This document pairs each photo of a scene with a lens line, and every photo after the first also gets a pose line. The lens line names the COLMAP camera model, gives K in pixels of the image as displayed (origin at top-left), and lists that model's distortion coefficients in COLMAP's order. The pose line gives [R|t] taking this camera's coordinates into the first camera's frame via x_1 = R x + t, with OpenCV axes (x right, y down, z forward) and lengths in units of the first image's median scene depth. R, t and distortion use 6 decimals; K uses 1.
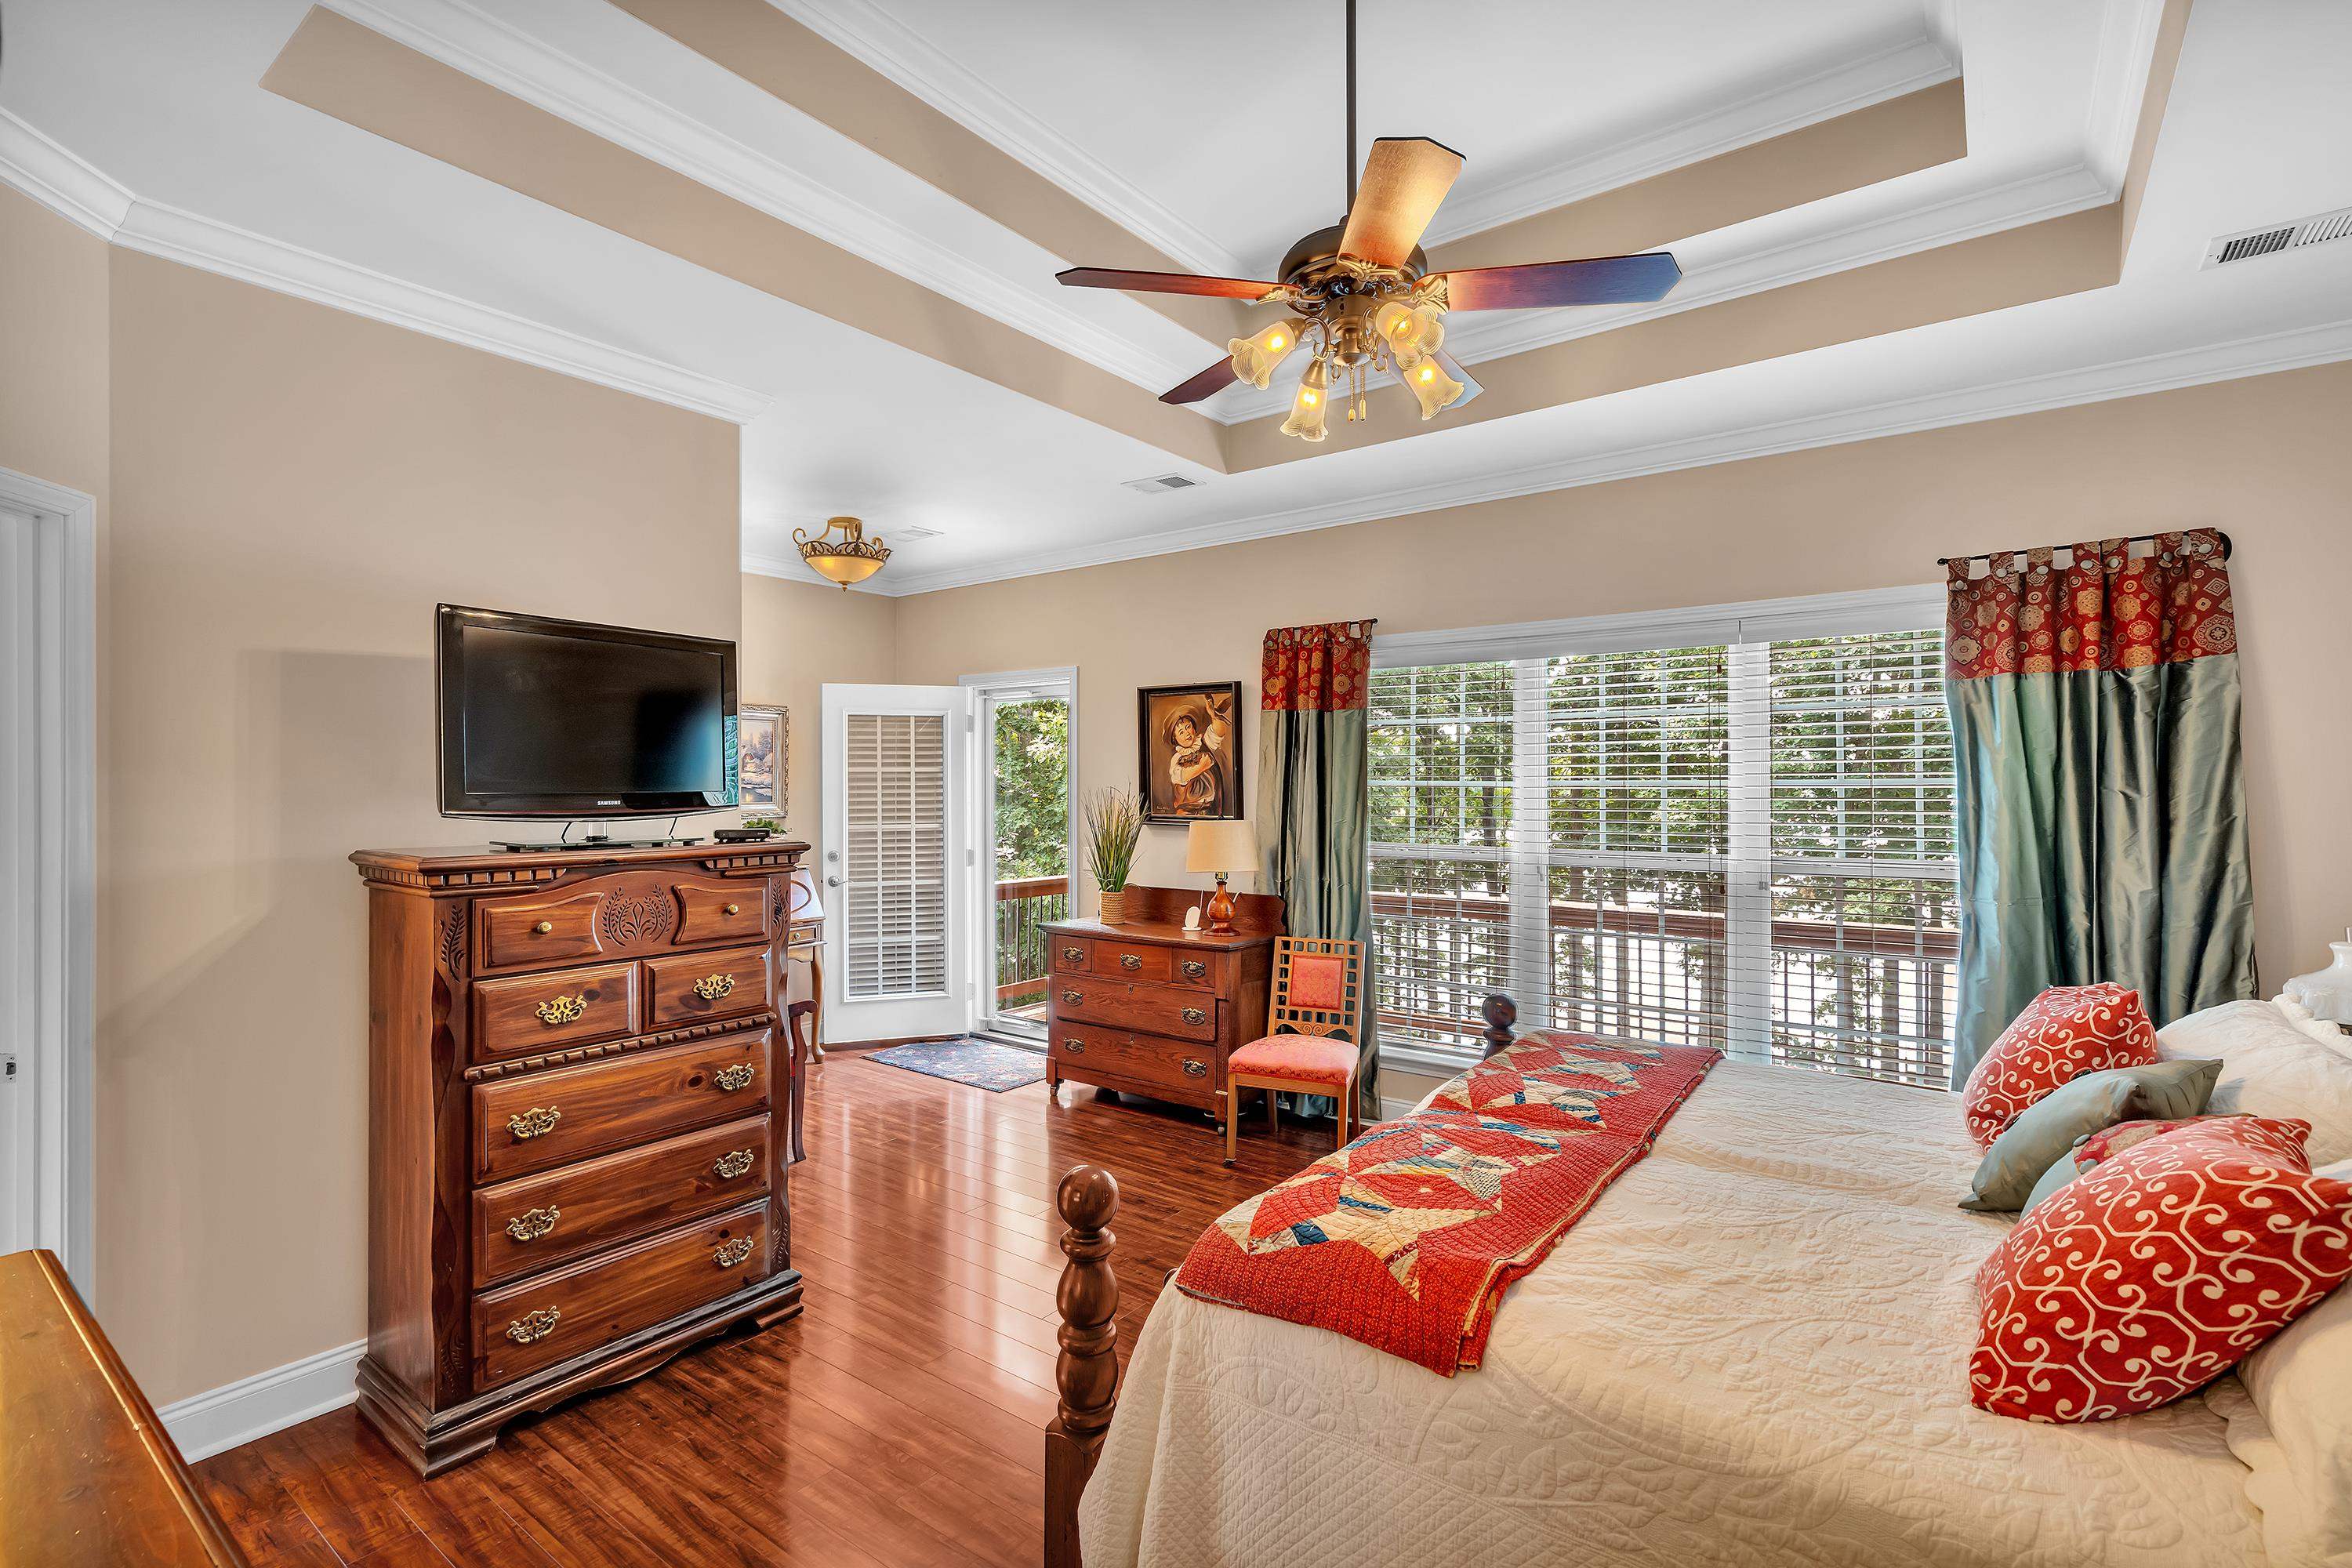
lens RADIAL K [[1076.3, 0, 1179.0], [0, 1076.3, 789.3], [0, 0, 1]] dist [0.002022, 0.001567]
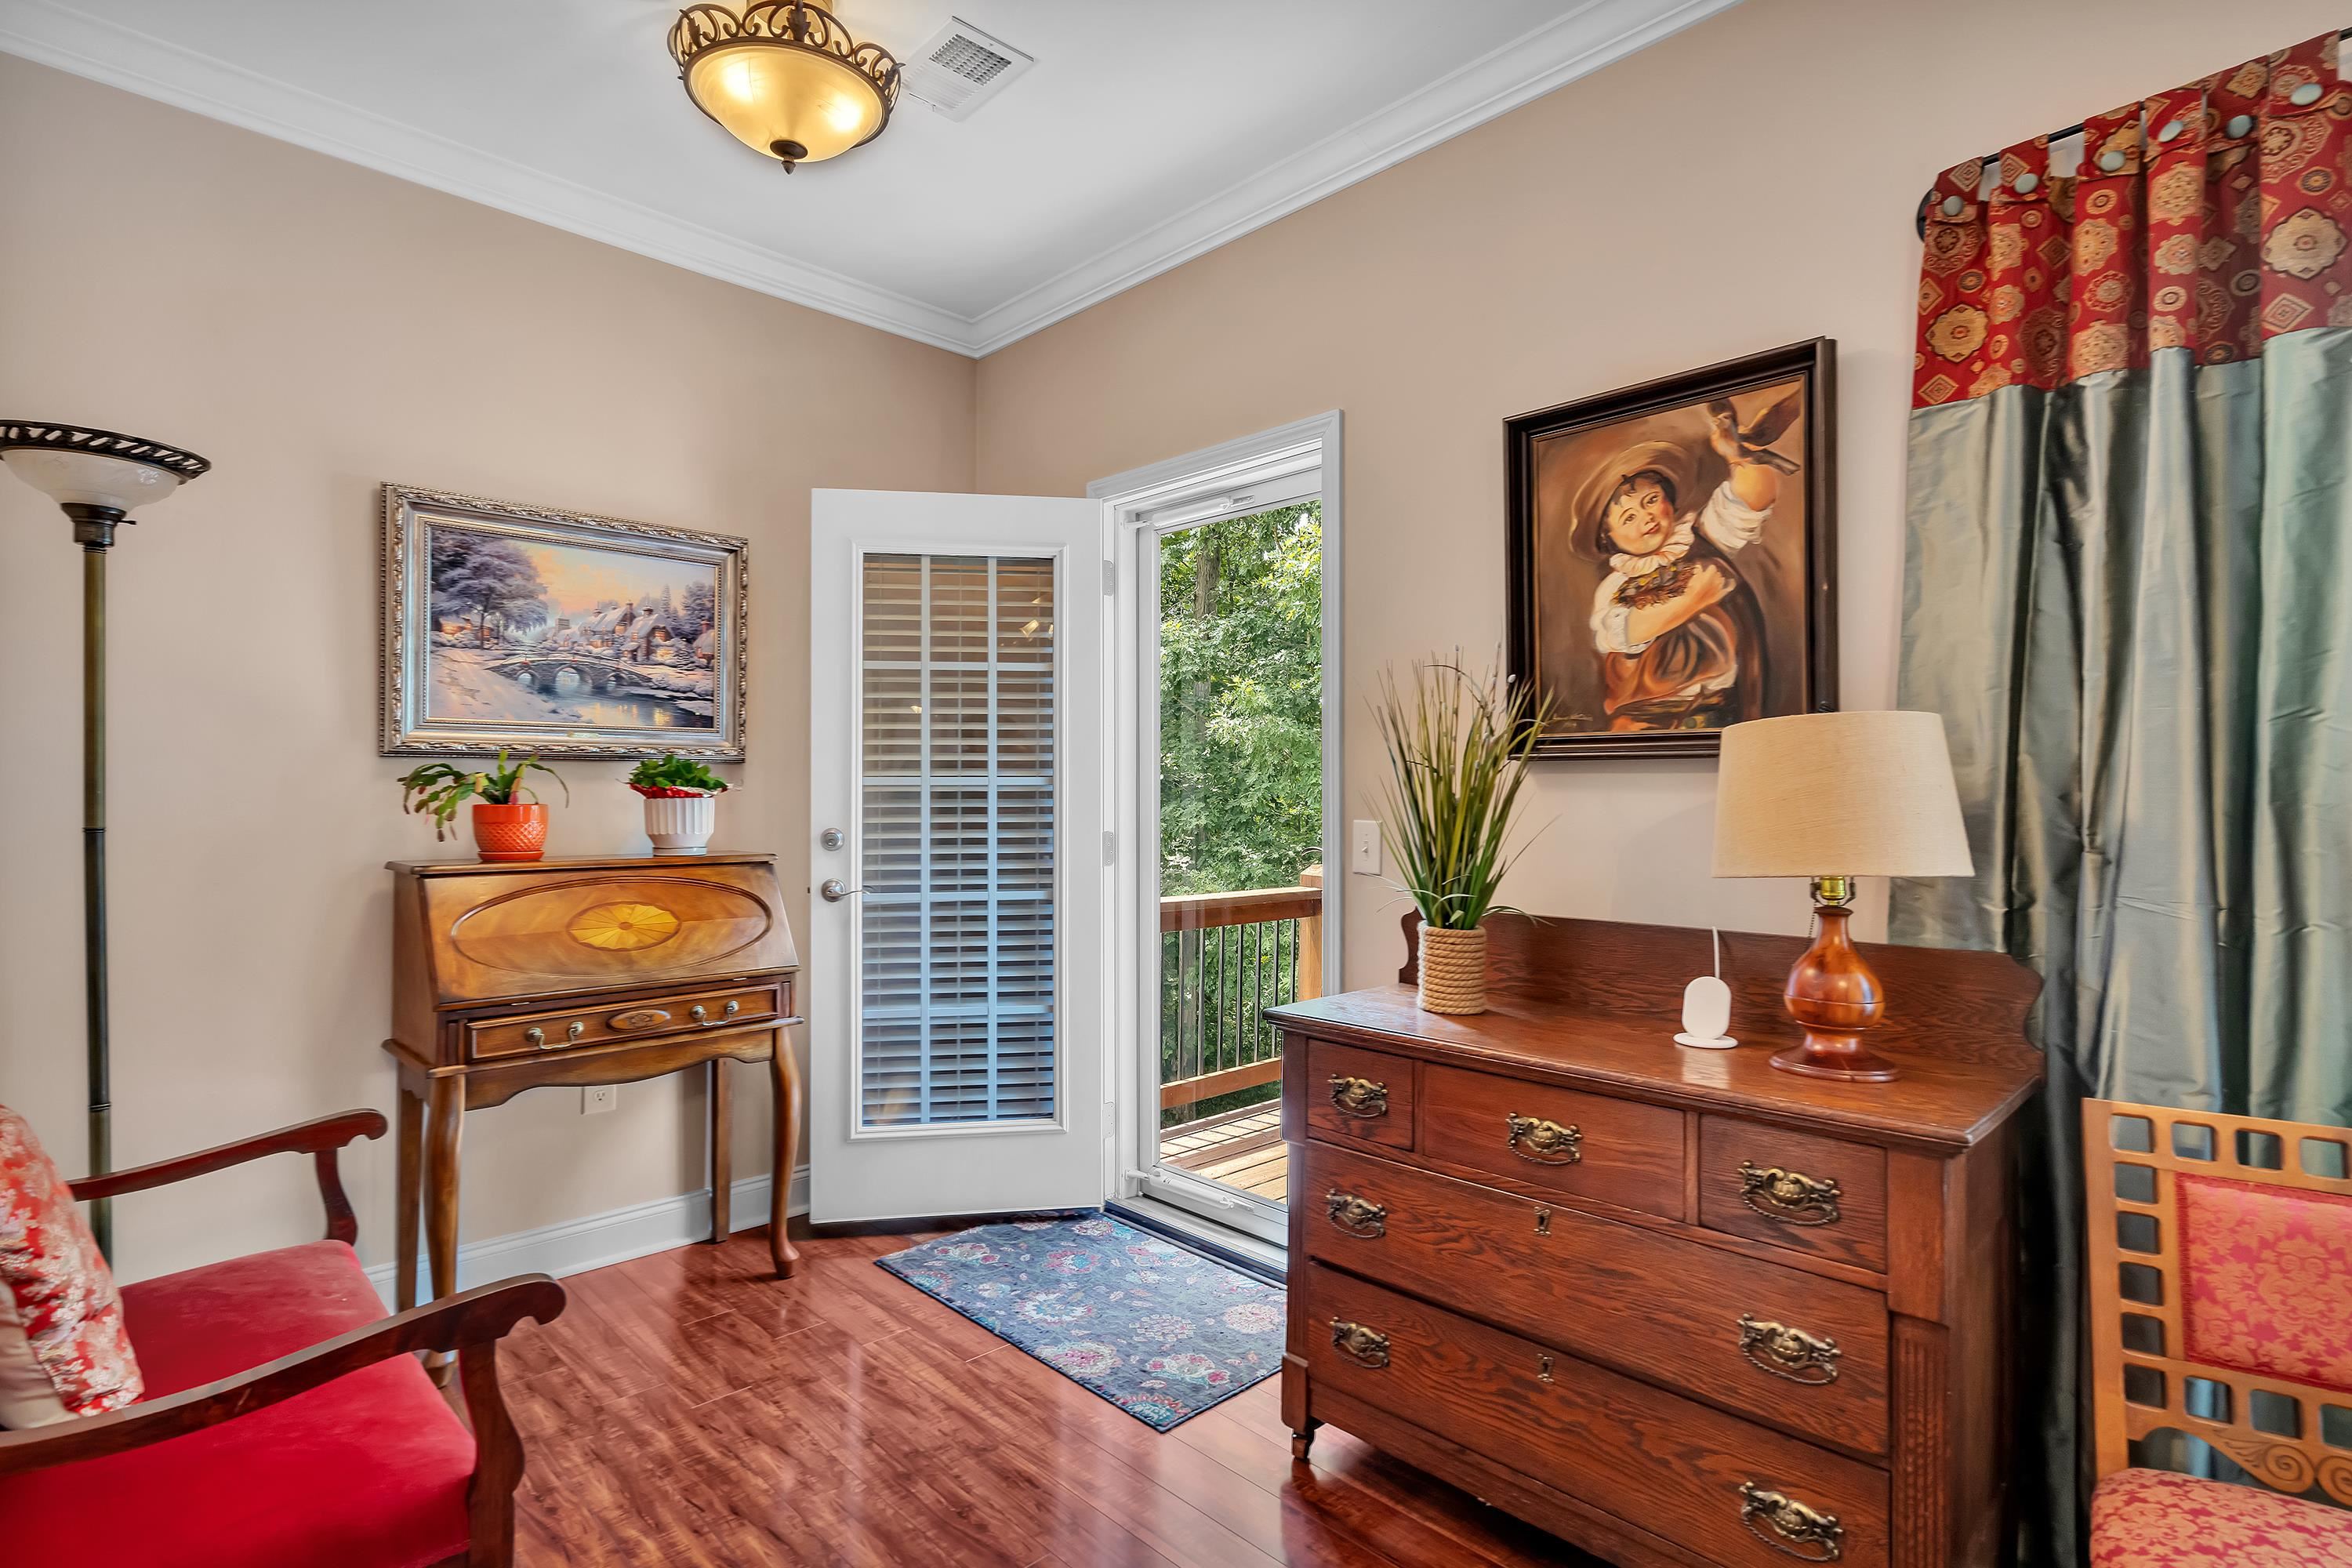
lens RADIAL K [[1168.5, 0, 1181.1], [0, 1168.5, 791.1], [0, 0, 1]] dist [0.002189, 0.000343]
pose [[0.987605, 0.001890, -0.156948, -0.089713], [-0.002907, 0.999976, -0.006249, 0.048087], [0.156932, 0.006628, 0.987587, 0.557459]]
